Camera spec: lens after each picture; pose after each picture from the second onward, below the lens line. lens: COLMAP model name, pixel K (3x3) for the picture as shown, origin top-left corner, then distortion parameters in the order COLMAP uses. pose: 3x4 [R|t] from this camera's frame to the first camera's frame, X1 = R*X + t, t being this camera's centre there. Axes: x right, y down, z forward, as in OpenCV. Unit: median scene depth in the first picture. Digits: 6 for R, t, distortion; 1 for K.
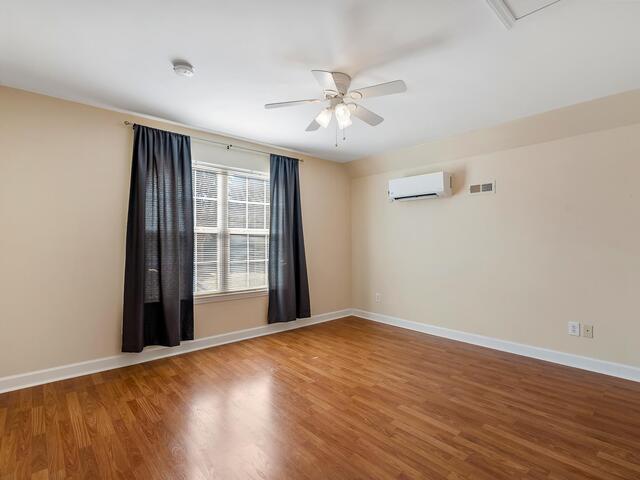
lens RADIAL K [[325.4, 0, 320.0], [0, 325.4, 240.0], [0, 0, 1]] dist [-0.002055, -0.000093]
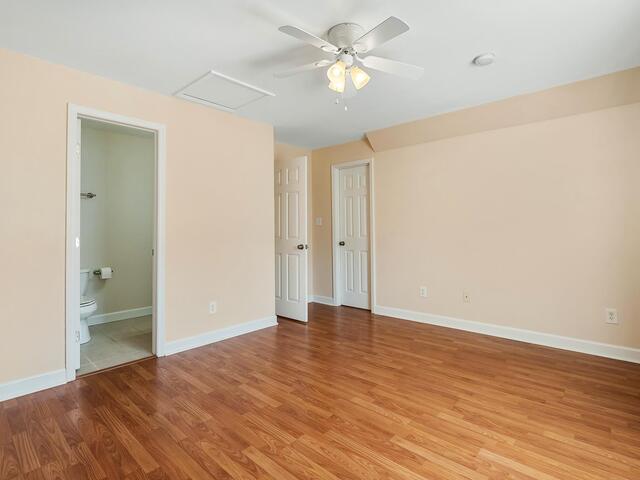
lens RADIAL K [[325.4, 0, 320.0], [0, 325.4, 240.0], [0, 0, 1]] dist [-0.002055, -0.000093]
pose [[-0.994996, 0.012485, -0.099137, 0.213877], [0.010082, 0.999644, 0.024705, 0.028602], [0.099410, 0.023582, -0.994767, 1.902601]]
